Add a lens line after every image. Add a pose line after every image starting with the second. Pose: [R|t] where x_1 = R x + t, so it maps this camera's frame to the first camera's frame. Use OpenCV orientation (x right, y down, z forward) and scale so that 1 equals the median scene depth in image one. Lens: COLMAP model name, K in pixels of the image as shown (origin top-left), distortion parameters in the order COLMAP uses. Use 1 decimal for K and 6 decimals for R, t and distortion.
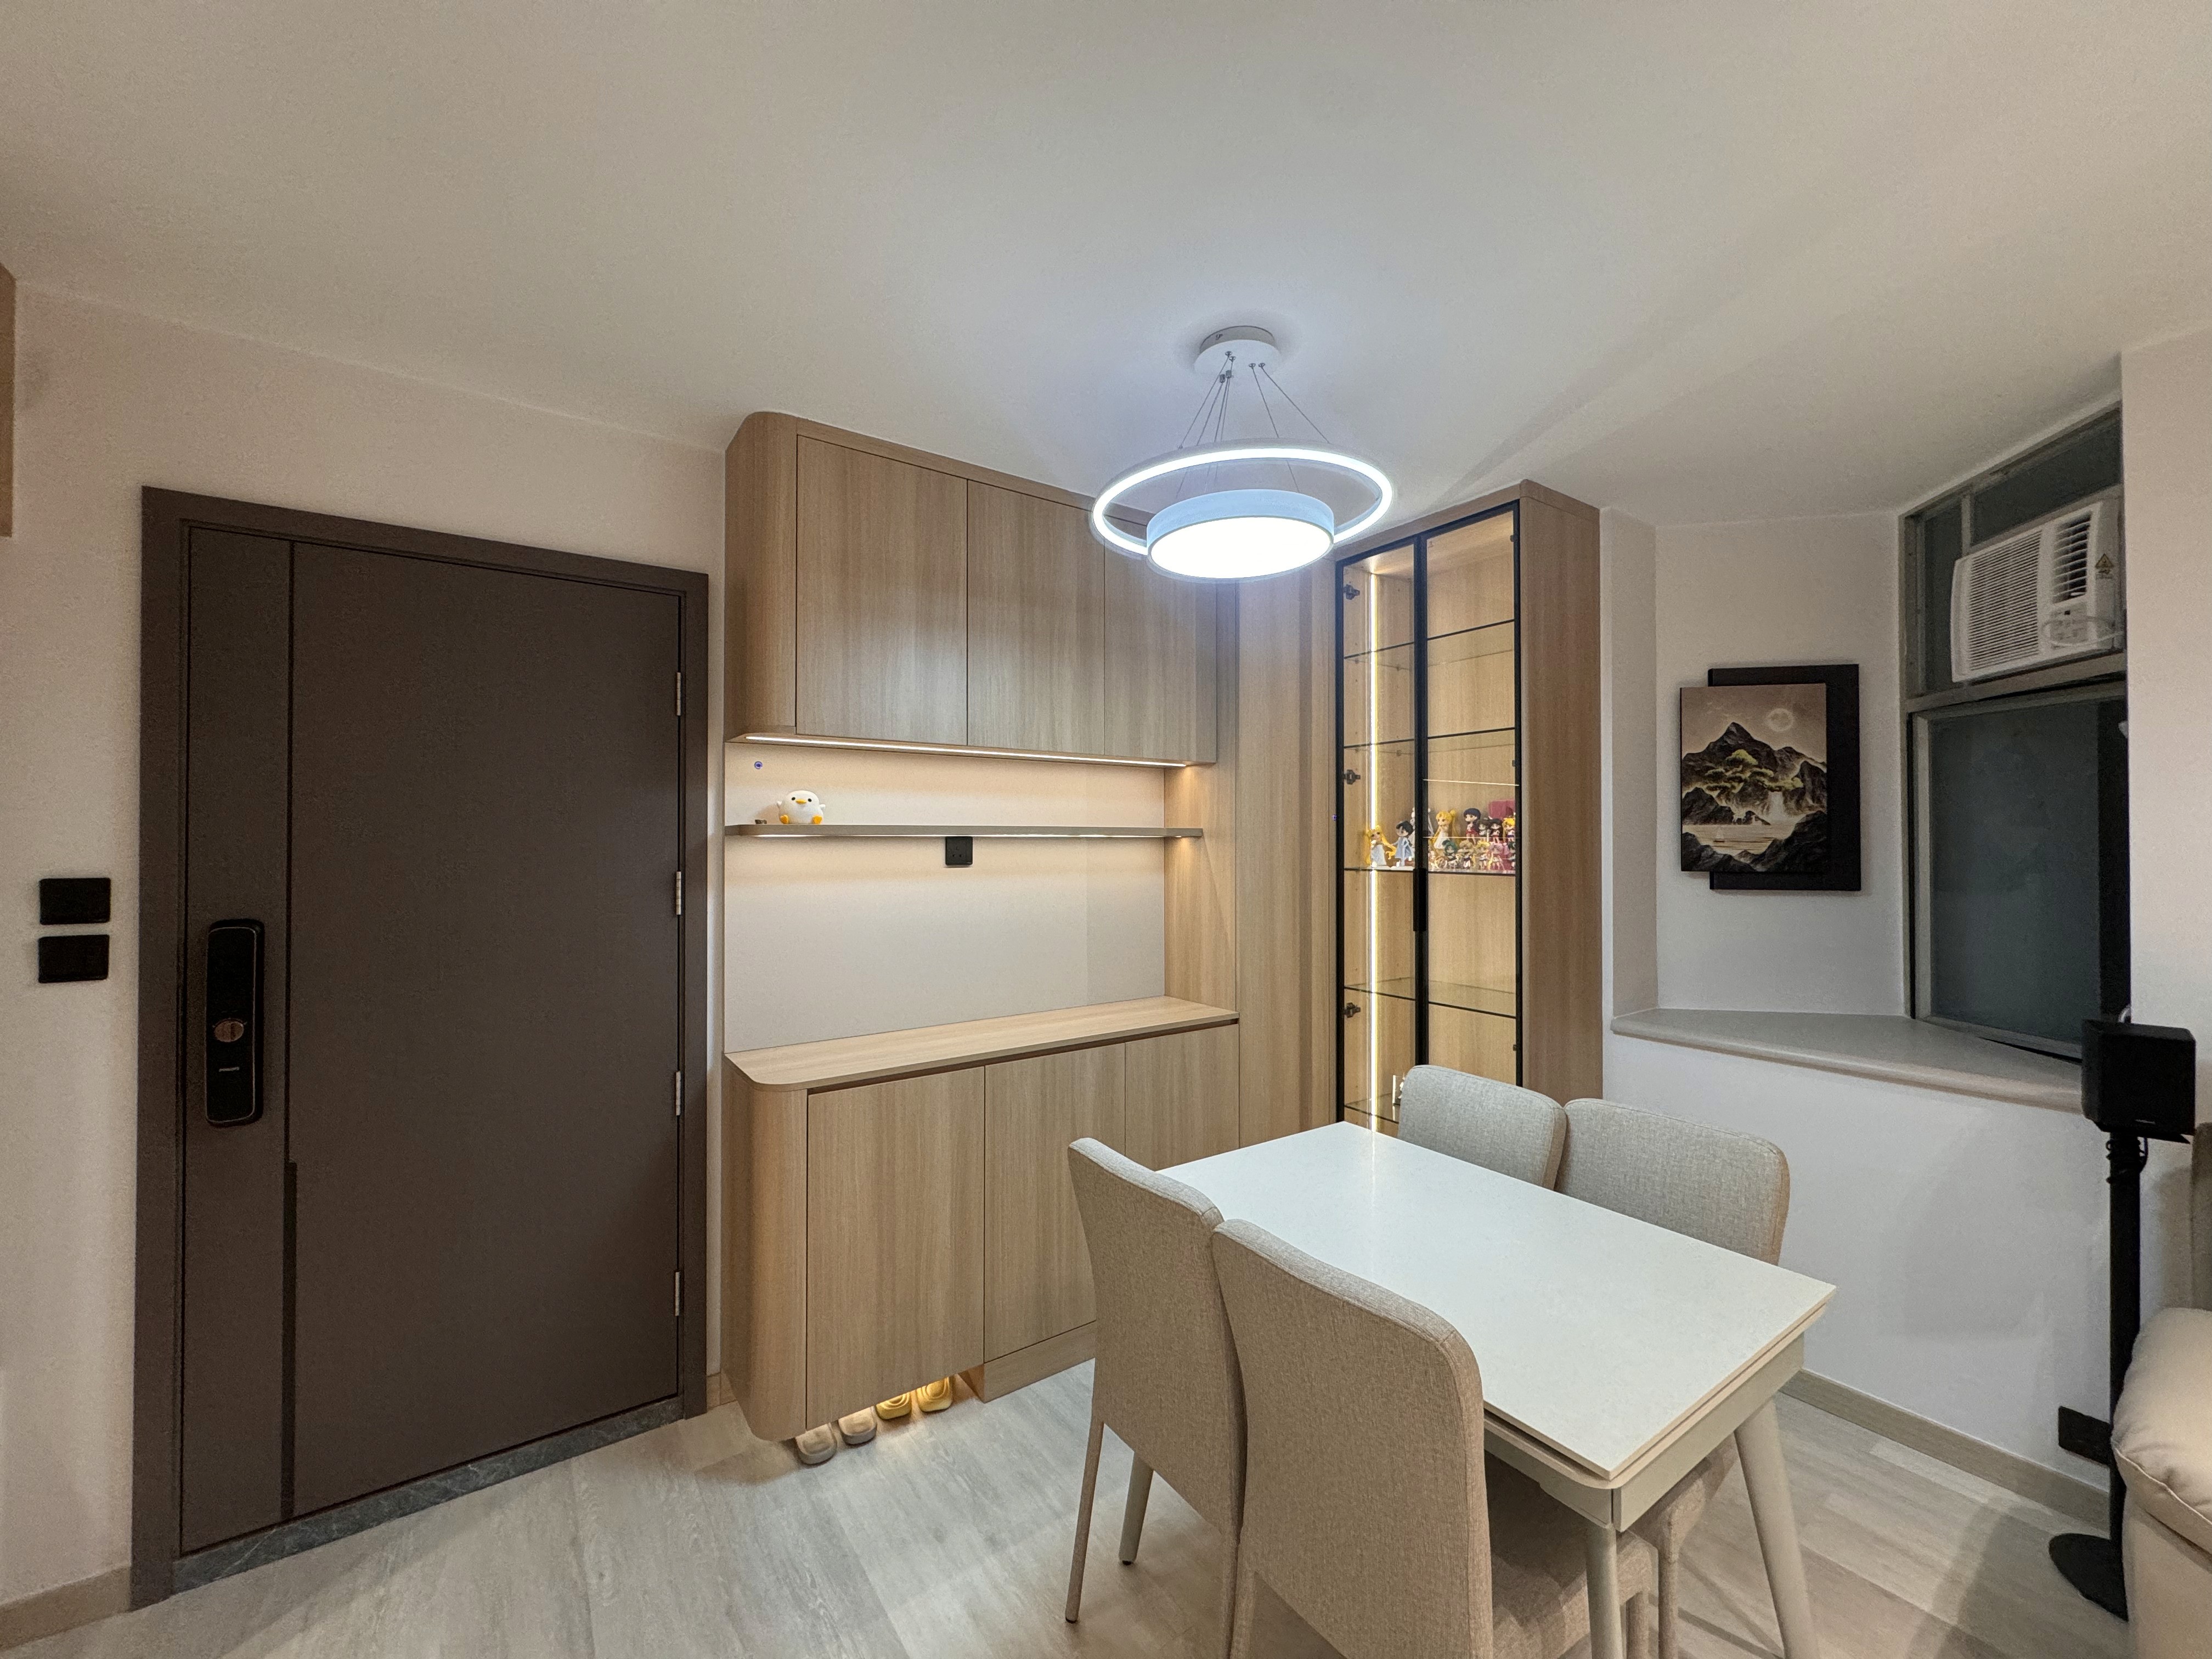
lens RADIAL K [[881.7, 0, 1109.1], [0, 881.7, 831.1], [0, 0, 1]] dist [-0.002856, 0.001154]
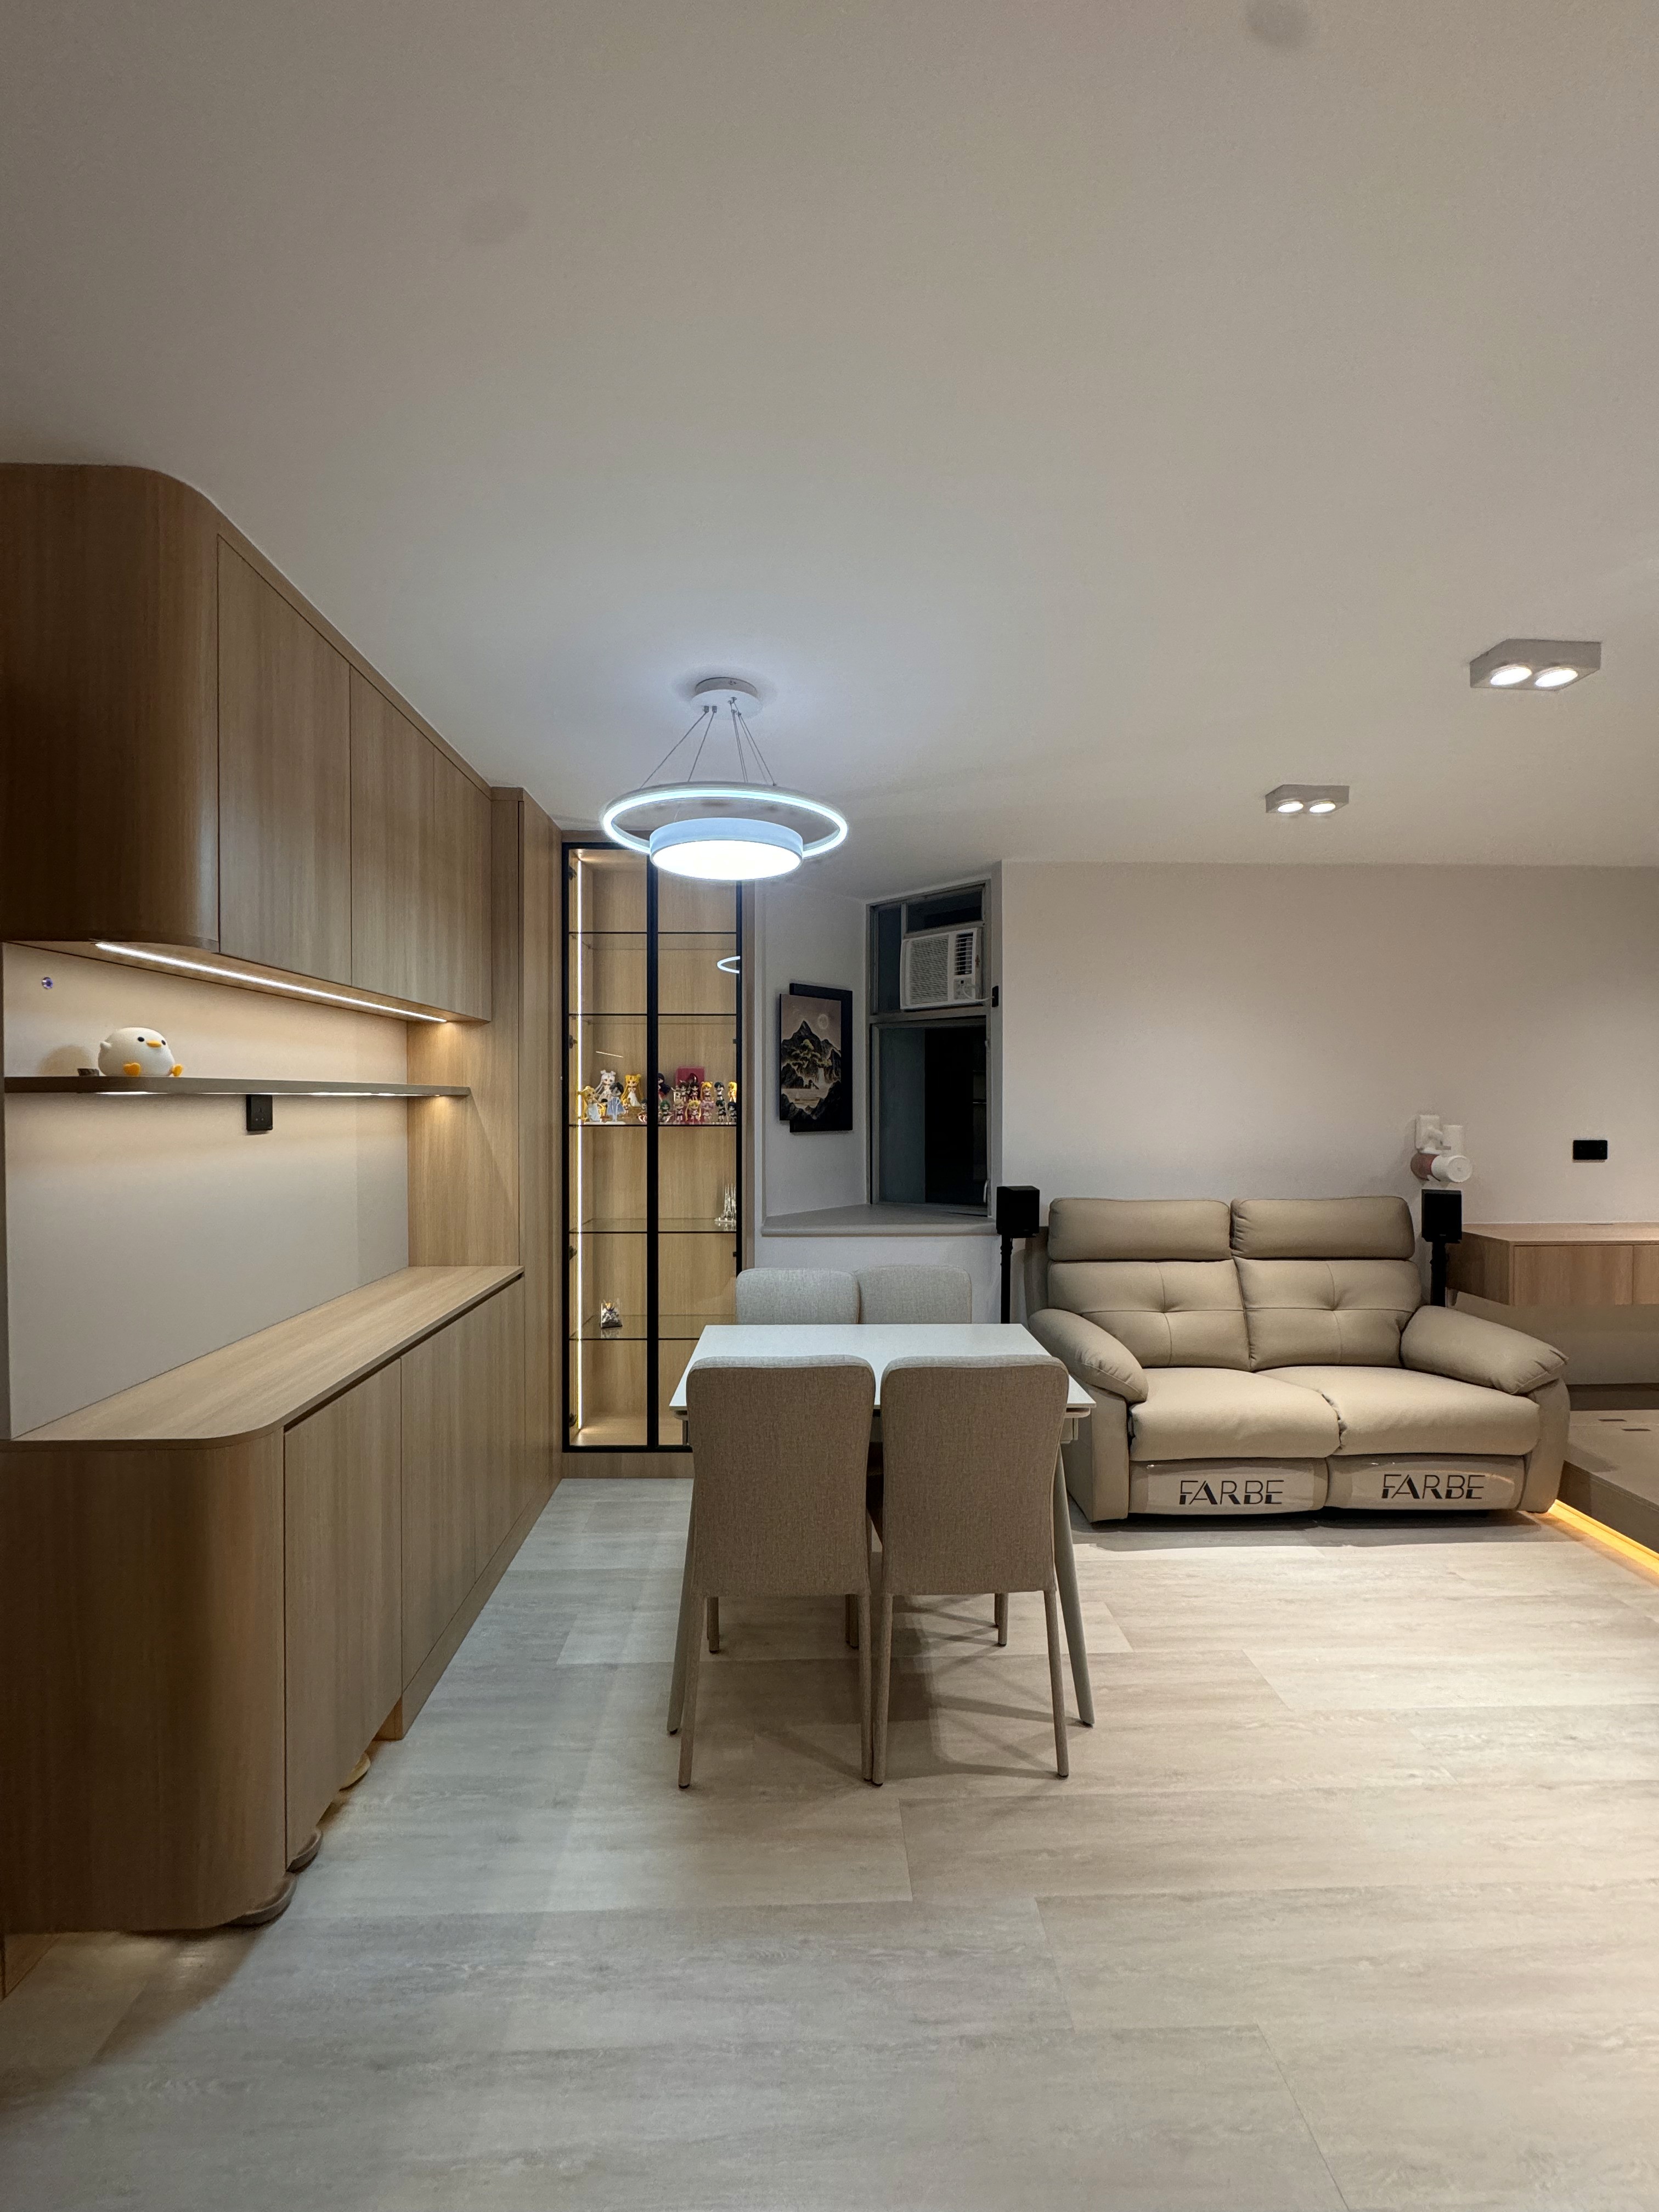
lens RADIAL K [[881.7, 0, 825.7], [0, 881.7, 1106.5], [0, 0, 1]] dist [-0.002856, 0.001154]
pose [[0.545686, -0.007279, 0.837958, -0.650013], [-0.009449, 0.999845, 0.014838, 0.000400], [-0.837936, -0.016014, 0.545533, 0.177030]]
